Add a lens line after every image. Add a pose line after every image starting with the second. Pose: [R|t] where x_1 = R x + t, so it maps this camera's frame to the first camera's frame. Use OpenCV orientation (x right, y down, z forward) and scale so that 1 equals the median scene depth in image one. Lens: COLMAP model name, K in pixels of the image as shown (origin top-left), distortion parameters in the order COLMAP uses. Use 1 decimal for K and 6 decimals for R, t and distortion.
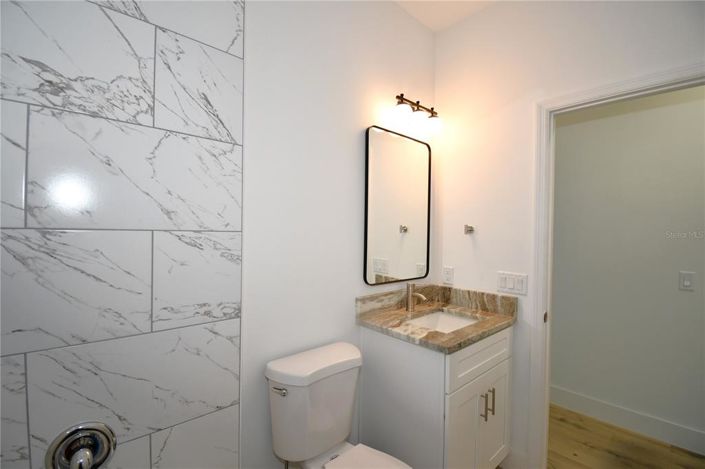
lens RADIAL K [[314.6, 0, 347.8], [0, 314.6, 230.1], [0, 0, 1]] dist [-0.000773, -0.001029]
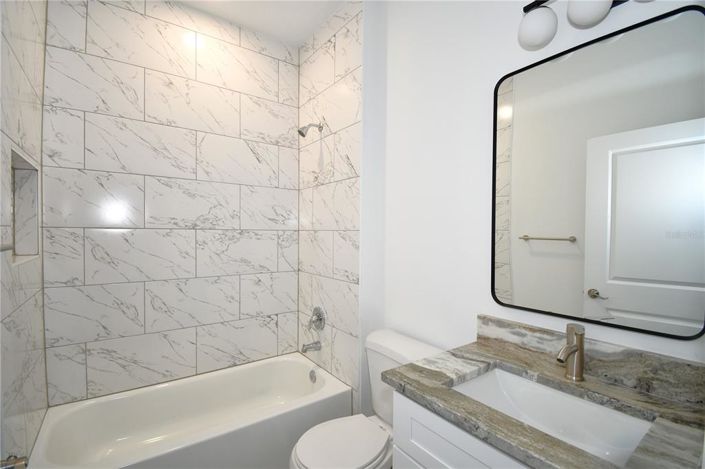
lens RADIAL K [[314.6, 0, 347.8], [0, 314.6, 230.1], [0, 0, 1]] dist [-0.000773, -0.001029]
pose [[-0.105170, -0.021704, -0.994217, 1.297840], [-0.005344, 0.999760, -0.021260, 0.038113], [0.994440, 0.003077, -0.105260, 1.157938]]
